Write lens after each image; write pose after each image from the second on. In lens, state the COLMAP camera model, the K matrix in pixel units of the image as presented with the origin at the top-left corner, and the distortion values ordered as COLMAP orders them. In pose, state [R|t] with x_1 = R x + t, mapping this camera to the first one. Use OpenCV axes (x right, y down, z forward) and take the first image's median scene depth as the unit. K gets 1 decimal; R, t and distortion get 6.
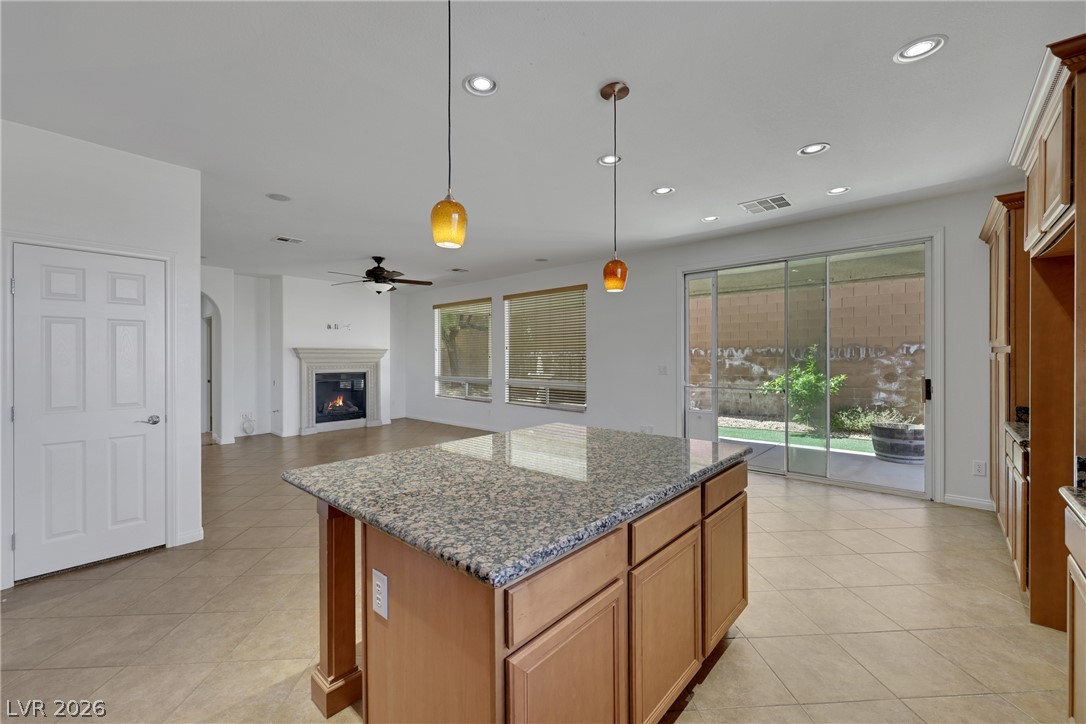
lens RADIAL K [[445.6, 0, 544.6], [0, 445.6, 355.6], [0, 0, 1]] dist [0.000861, -0.000188]
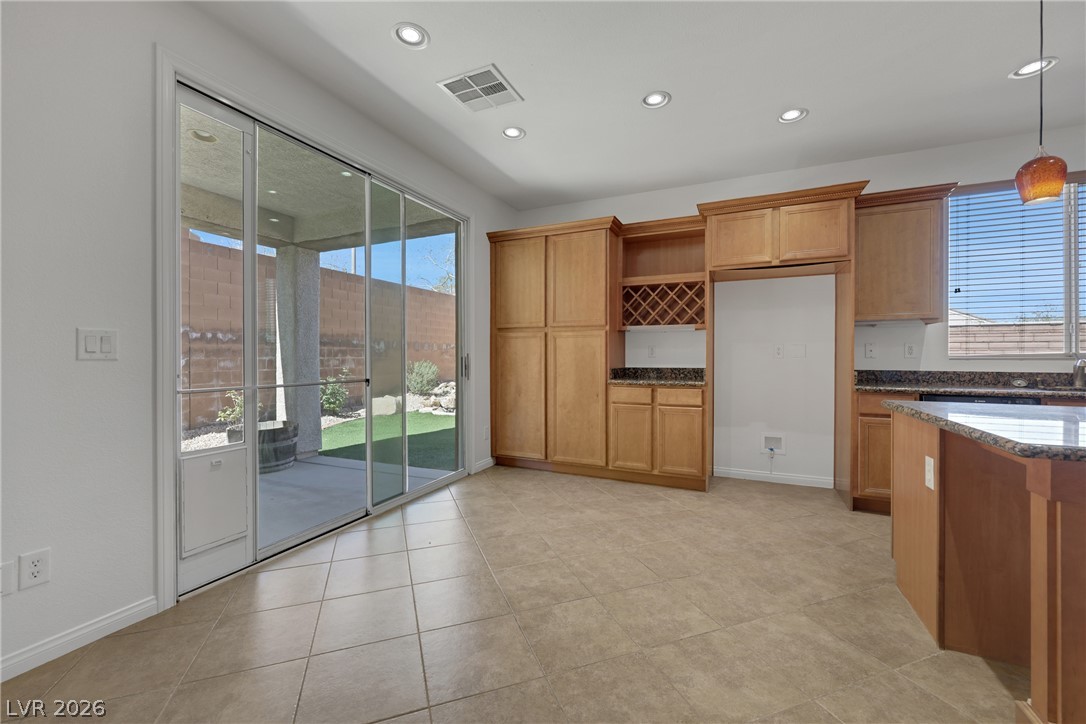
lens RADIAL K [[445.6, 0, 542.0], [0, 445.6, 358.7], [0, 0, 1]] dist [0.000861, -0.000188]
pose [[-0.290142, 0.001523, 0.956982, -0.083581], [0.003106, 0.999995, -0.000649, 0.031328], [-0.956979, 0.002784, -0.290145, 0.590548]]
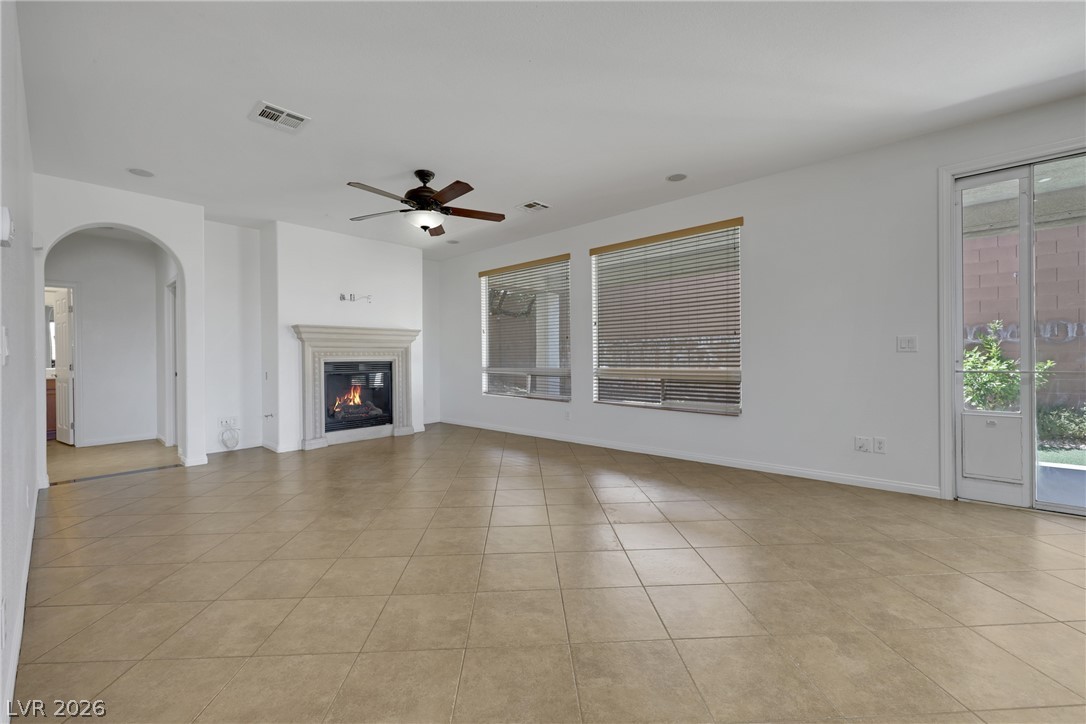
lens RADIAL K [[445.6, 0, 539.7], [0, 445.6, 357.5], [0, 0, 1]] dist [0.000861, -0.000188]
pose [[0.999887, -0.007162, -0.013247, -0.161047], [0.007210, 0.999967, 0.003615, 0.032564], [0.013221, -0.003710, 0.999906, 0.294168]]
